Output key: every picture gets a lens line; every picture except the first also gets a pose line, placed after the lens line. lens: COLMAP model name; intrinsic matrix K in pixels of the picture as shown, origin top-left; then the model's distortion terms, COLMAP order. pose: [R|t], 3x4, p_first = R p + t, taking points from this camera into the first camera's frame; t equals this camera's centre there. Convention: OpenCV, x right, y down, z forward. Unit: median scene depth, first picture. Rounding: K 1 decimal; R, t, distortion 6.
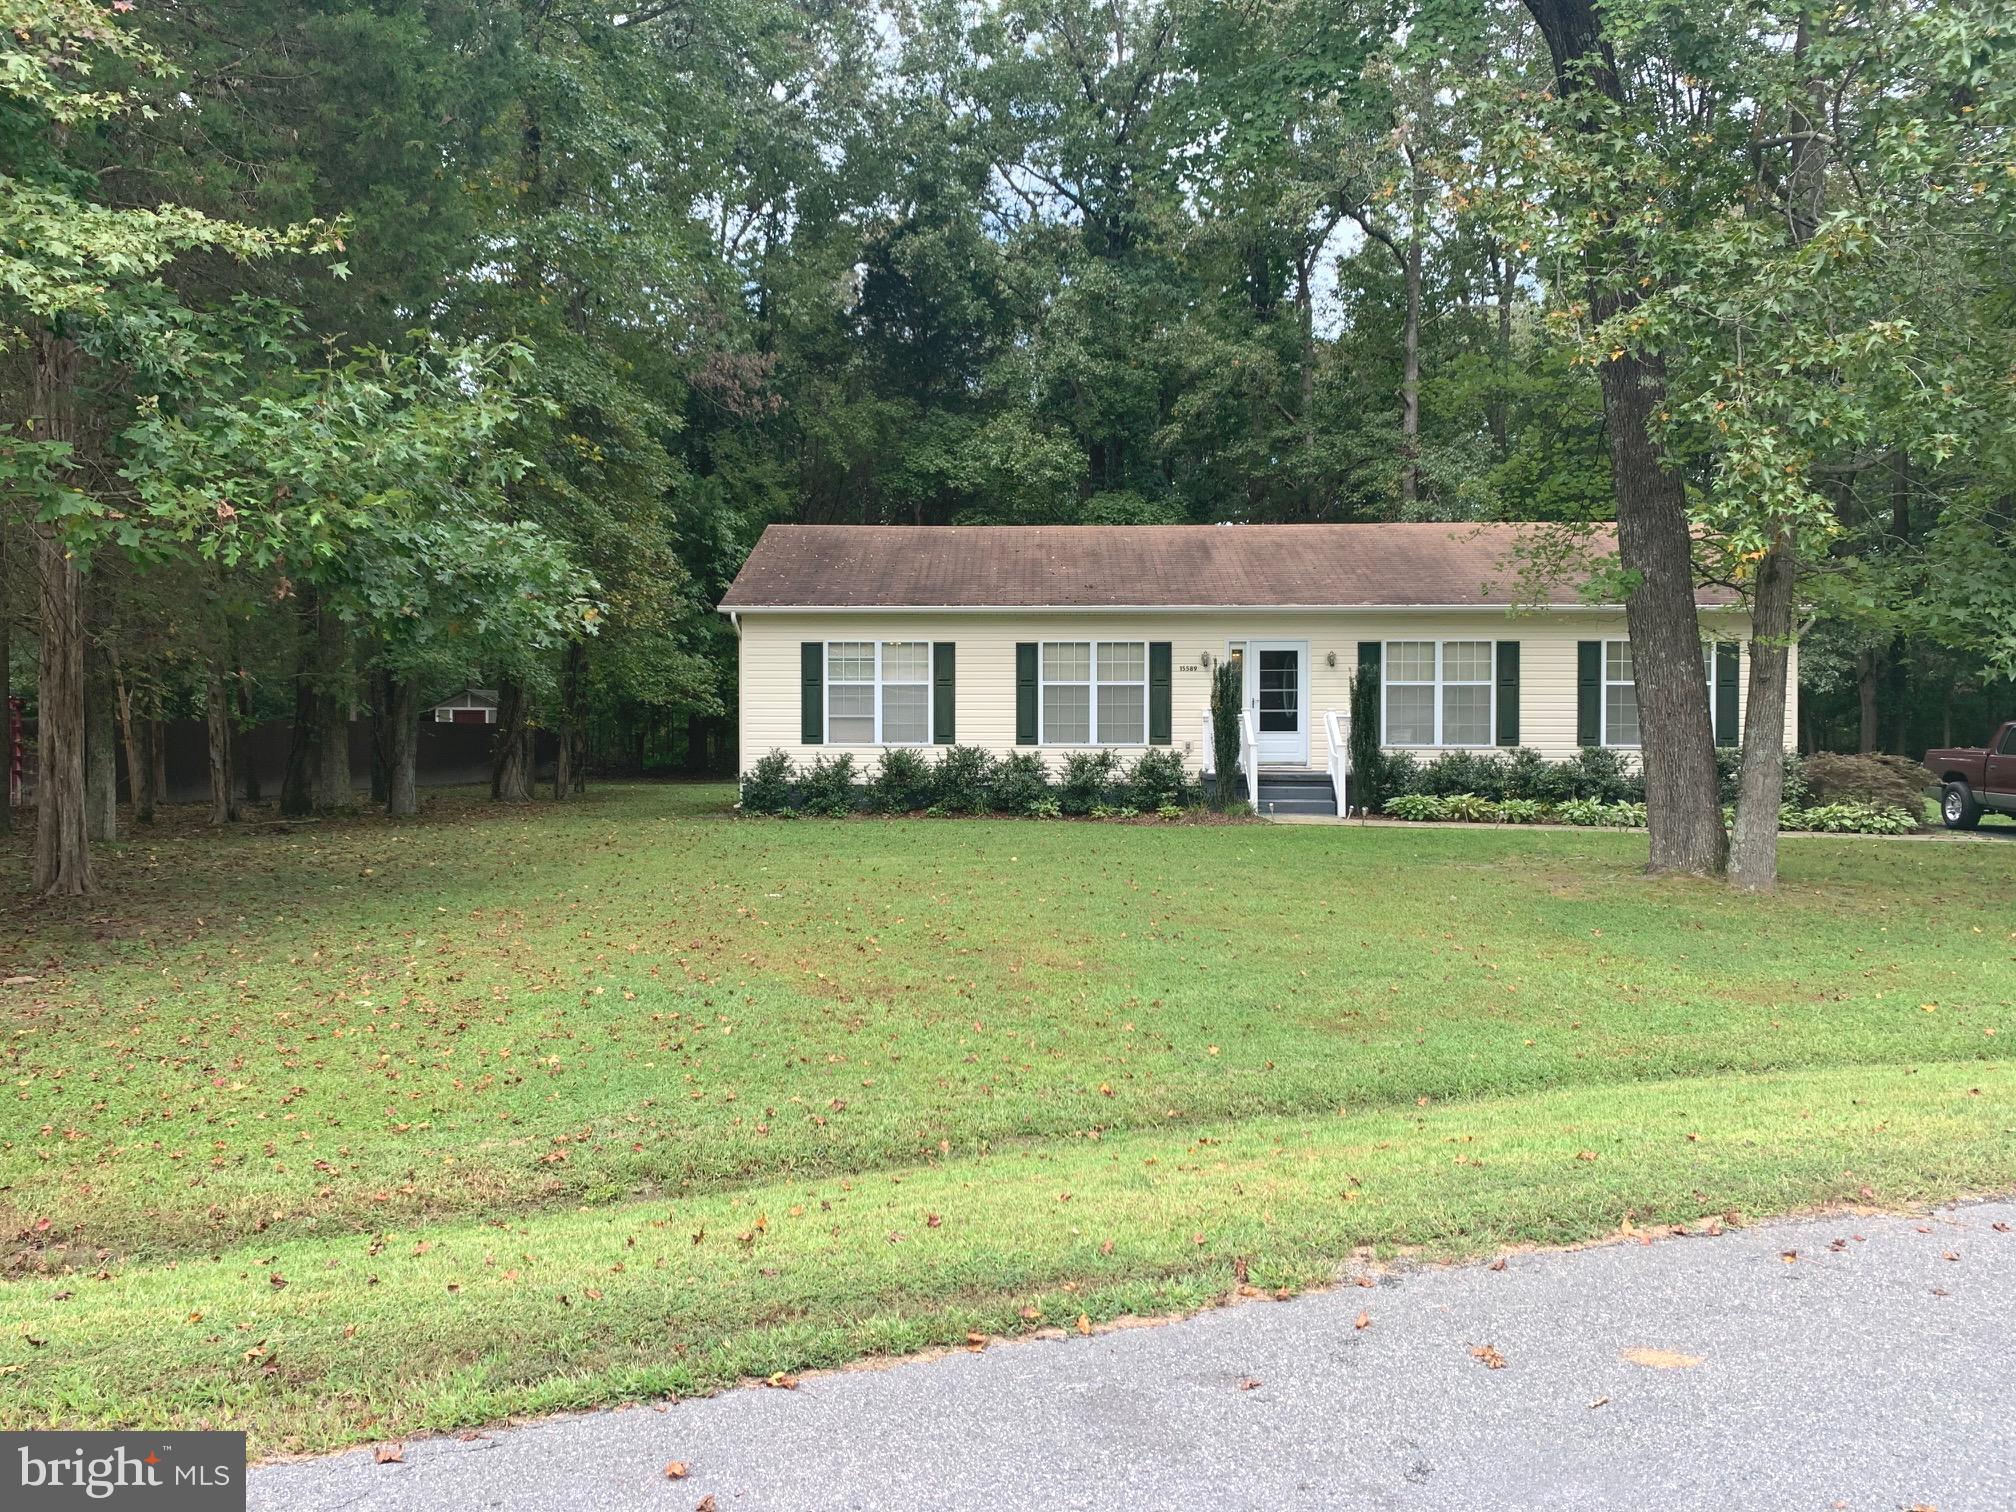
lens RADIAL K [[1366.1, 0, 1008.0], [0, 1366.1, 756.0], [0, 0, 1]] dist [0.046962, -0.000943]
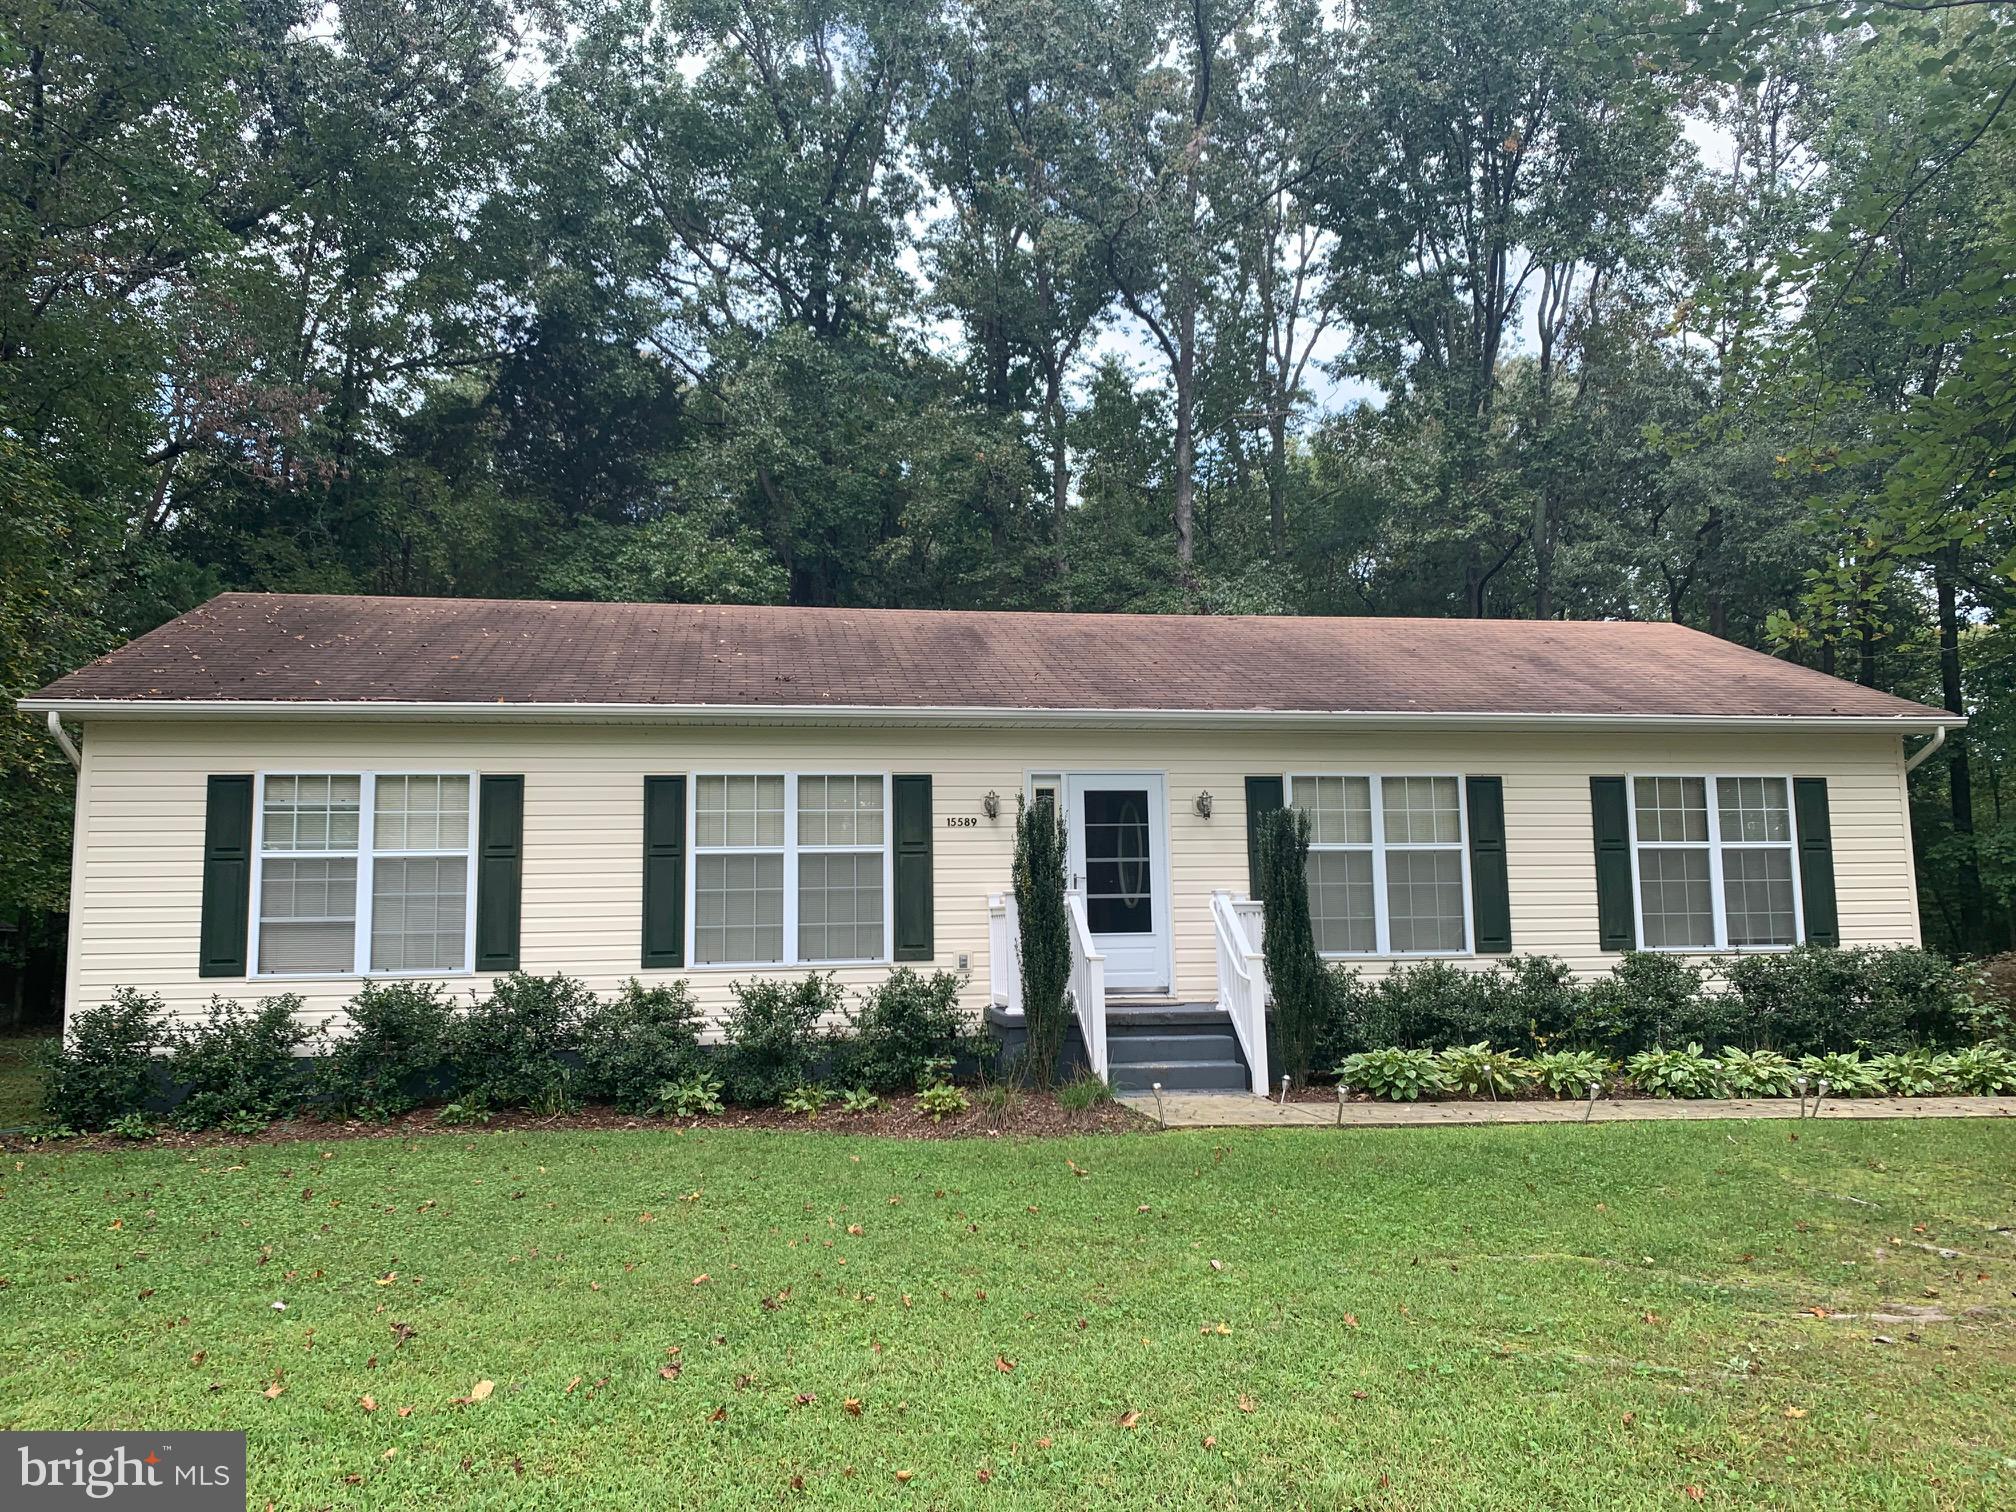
lens RADIAL K [[1500.4, 0, 1004.9], [0, 1500.4, 732.8], [0, 0, 1]] dist [0.158169, -0.353638]
pose [[0.980566, 0.008424, 0.196007, 0.028407], [0.022354, 0.987774, -0.154283, -0.004707], [-0.194911, 0.155666, 0.968389, 0.396394]]
